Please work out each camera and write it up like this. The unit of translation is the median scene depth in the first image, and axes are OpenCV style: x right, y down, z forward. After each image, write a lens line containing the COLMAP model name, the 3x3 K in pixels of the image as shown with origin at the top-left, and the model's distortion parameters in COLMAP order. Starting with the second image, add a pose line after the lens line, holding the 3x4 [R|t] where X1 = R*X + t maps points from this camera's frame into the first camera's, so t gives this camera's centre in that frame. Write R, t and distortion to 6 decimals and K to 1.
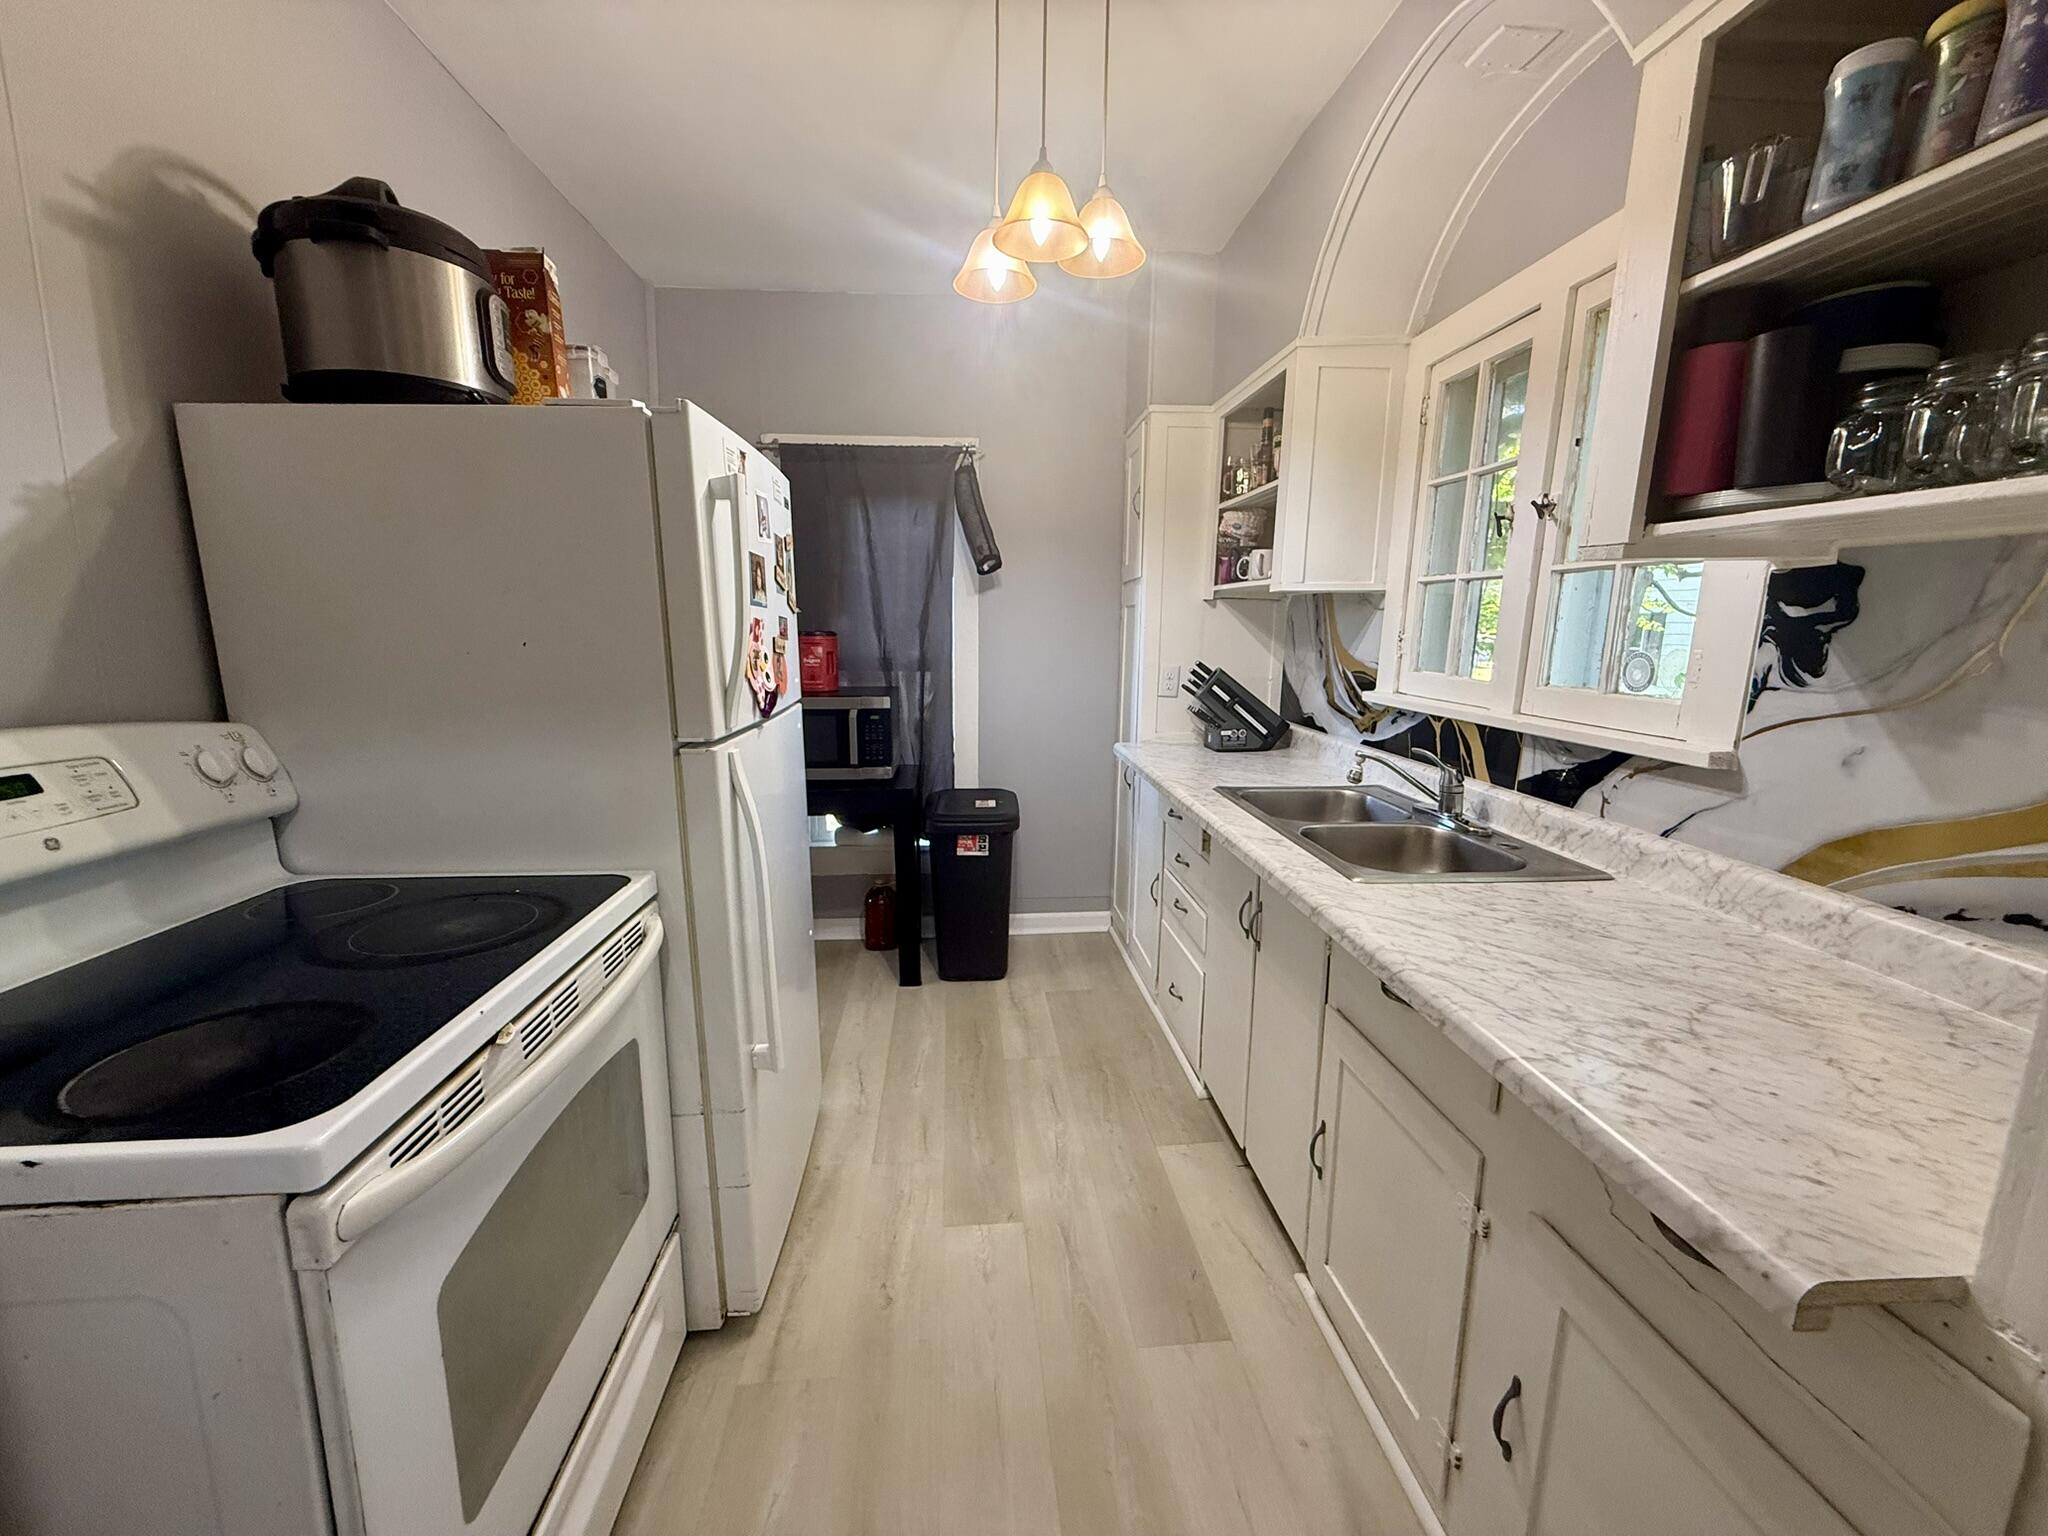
lens RADIAL K [[815.8, 0, 1020.1], [0, 815.8, 769.9], [0, 0, 1]] dist [0.000835, -0.000174]
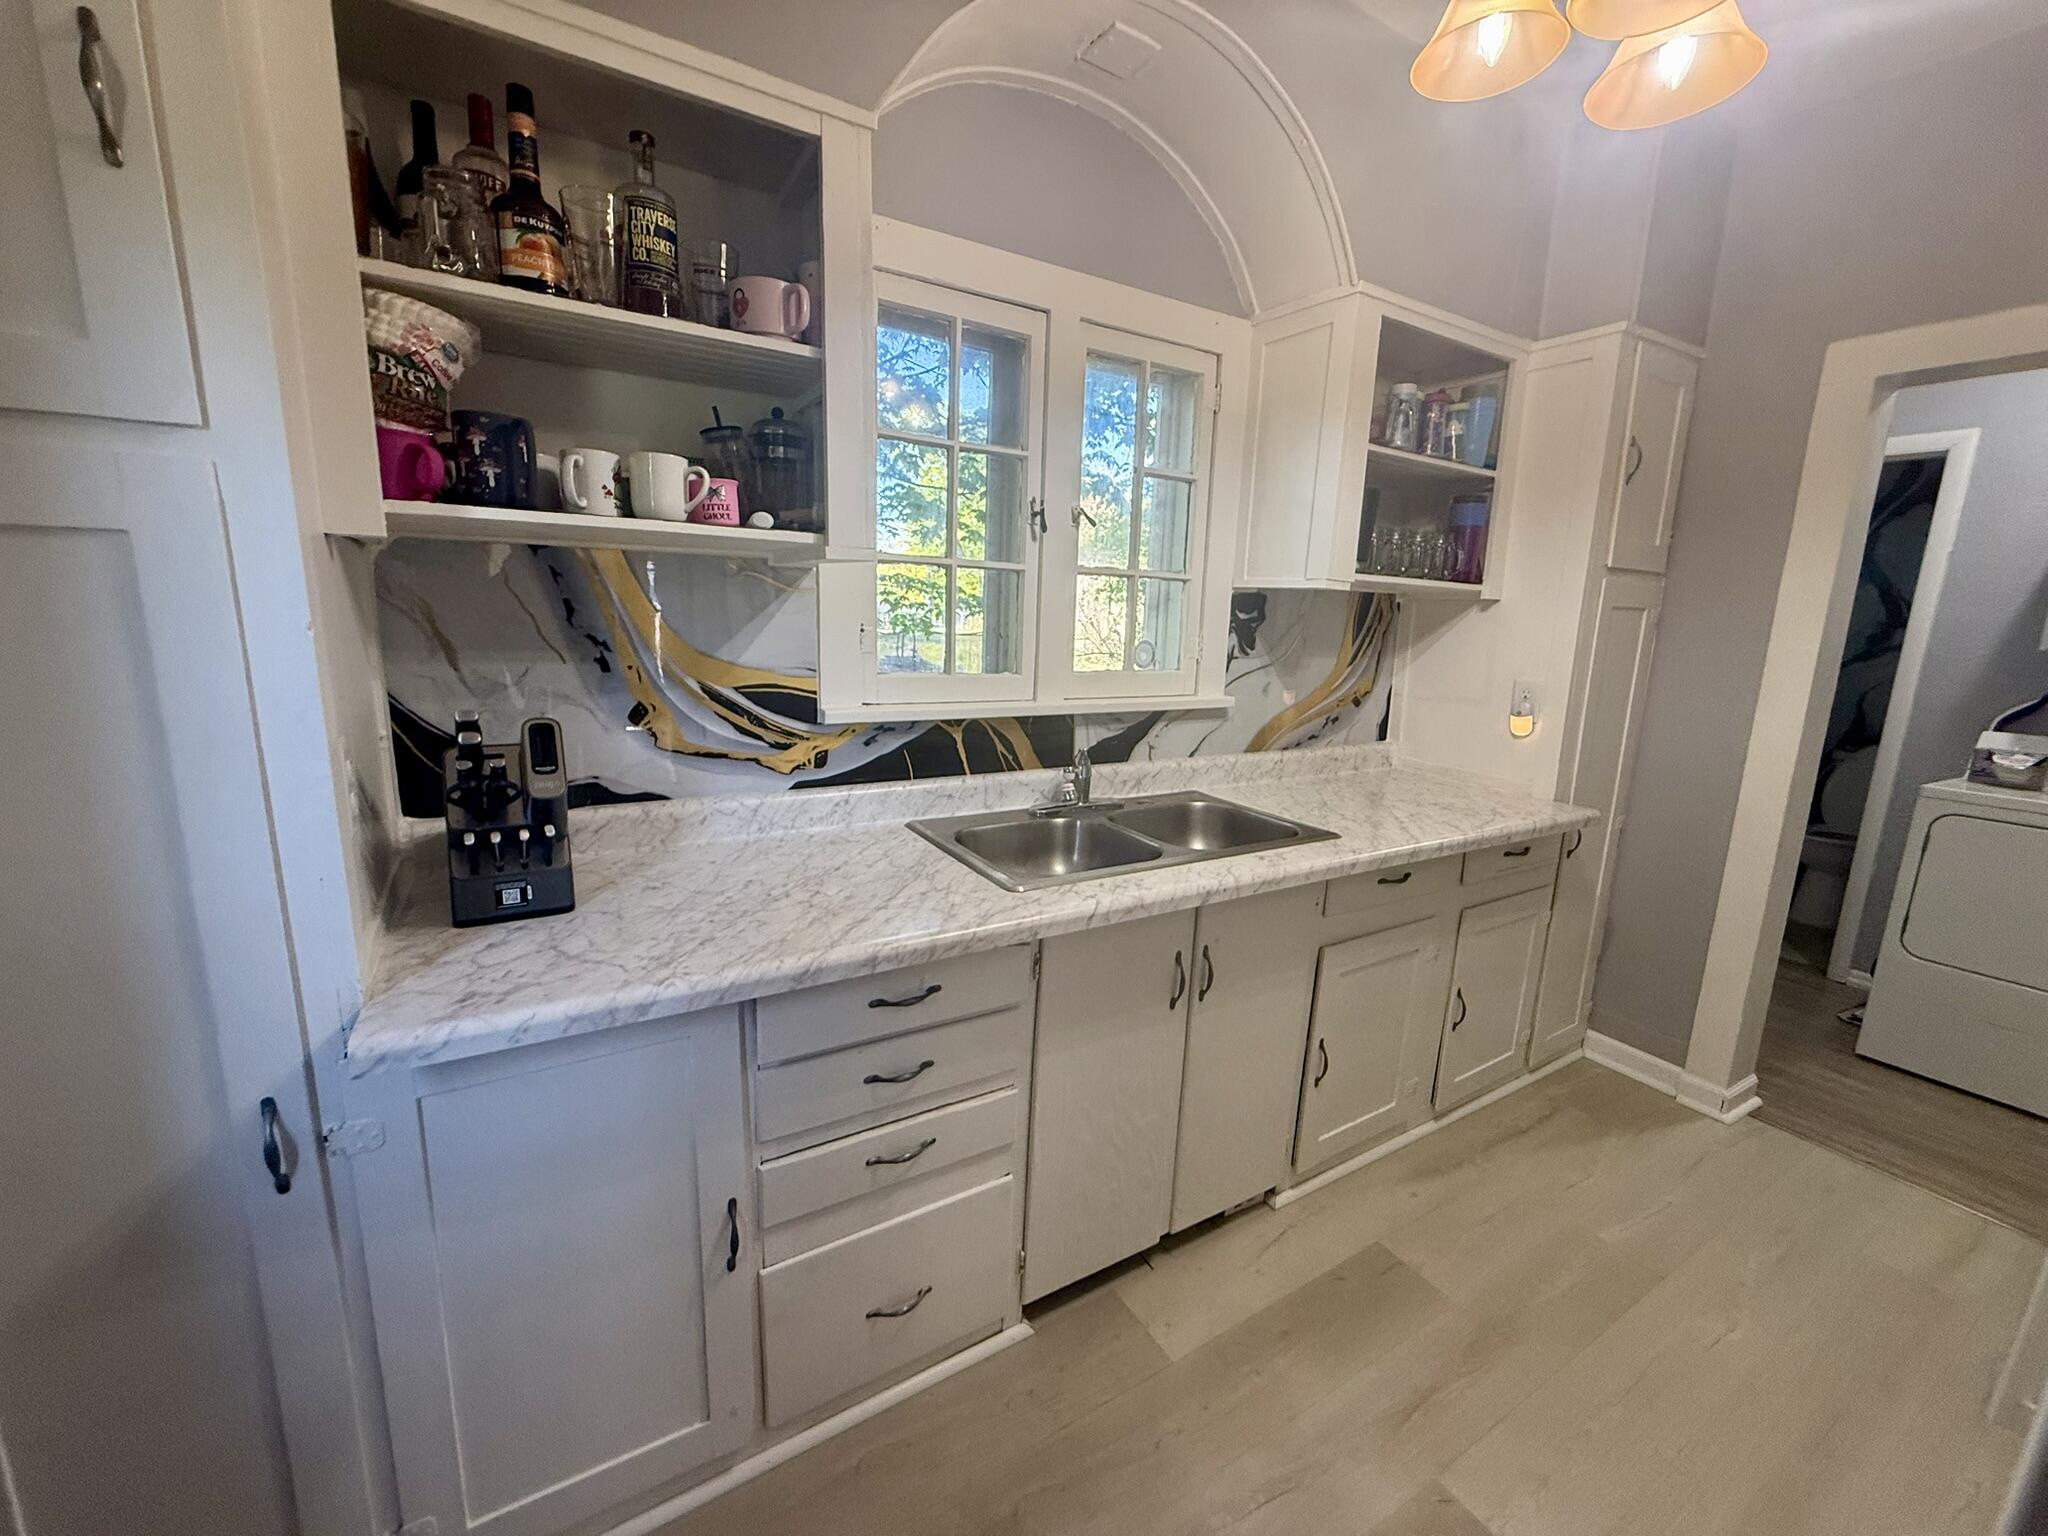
lens RADIAL K [[815.8, 0, 1022.2], [0, 815.8, 766.3], [0, 0, 1]] dist [0.000835, -0.000174]
pose [[-0.441100, -0.192954, 0.876470, -0.415933], [0.123667, 0.954229, 0.272310, -0.342461], [-0.888897, 0.228506, -0.397048, 1.780489]]
